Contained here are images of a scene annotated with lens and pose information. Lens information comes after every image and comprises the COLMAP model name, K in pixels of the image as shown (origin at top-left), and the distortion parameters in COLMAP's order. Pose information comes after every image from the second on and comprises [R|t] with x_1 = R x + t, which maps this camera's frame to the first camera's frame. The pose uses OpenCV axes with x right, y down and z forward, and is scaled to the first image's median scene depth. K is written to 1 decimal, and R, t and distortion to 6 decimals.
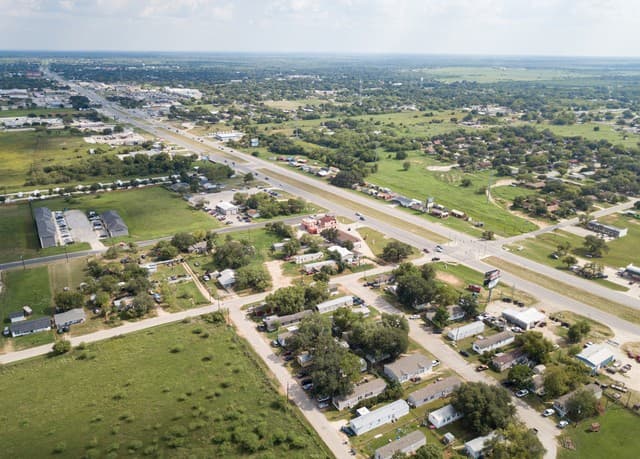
lens RADIAL K [[496.6, 0, 320.0], [0, 496.6, 229.5], [0, 0, 1]] dist [0.002068, -0.002755]
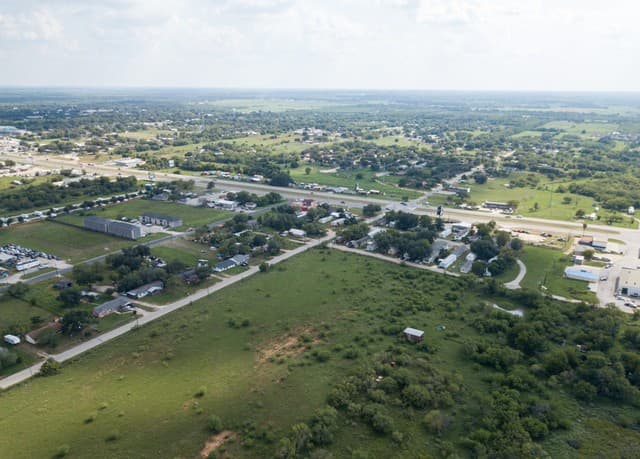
lens RADIAL K [[496.6, 0, 320.0], [0, 496.6, 229.5], [0, 0, 1]] dist [0.002068, -0.002755]
pose [[0.894454, -0.127557, 0.428581, -0.502284], [0.153682, 0.987758, -0.026751, 0.090526], [-0.419923, 0.089793, 0.903107, -0.268080]]
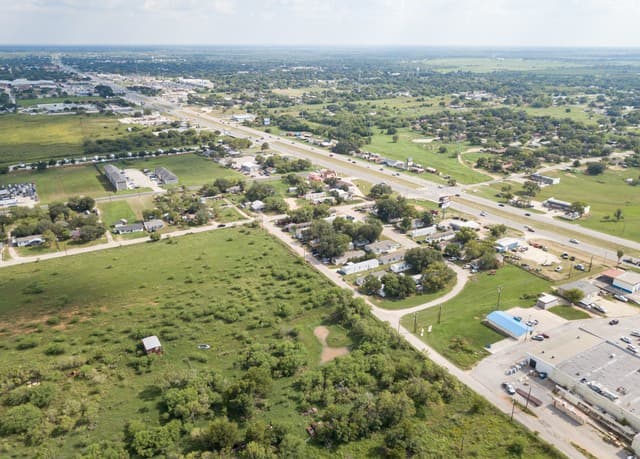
lens RADIAL K [[495.7, 0, 320.0], [0, 495.7, 229.5], [0, 0, 1]] dist [0.002219, -0.001885]
pose [[0.999972, -0.004778, -0.005797, -0.001658], [0.004858, 0.999891, 0.013923, 0.094581], [0.005729, -0.013951, 0.999886, -0.256137]]
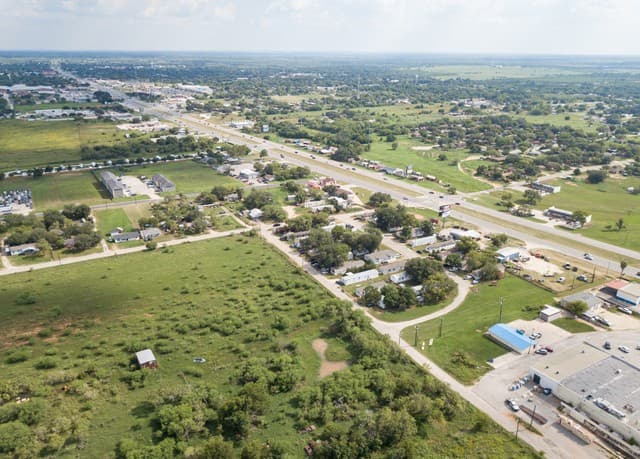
lens RADIAL K [[495.8, 0, 320.0], [0, 495.8, 229.5], [0, 0, 1]] dist [0.002237, -0.001976]
pose [[0.999994, -0.001961, -0.002954, -0.001896], [0.001967, 0.999996, 0.001914, 0.089844], [0.002950, -0.001919, 0.999994, -0.245257]]
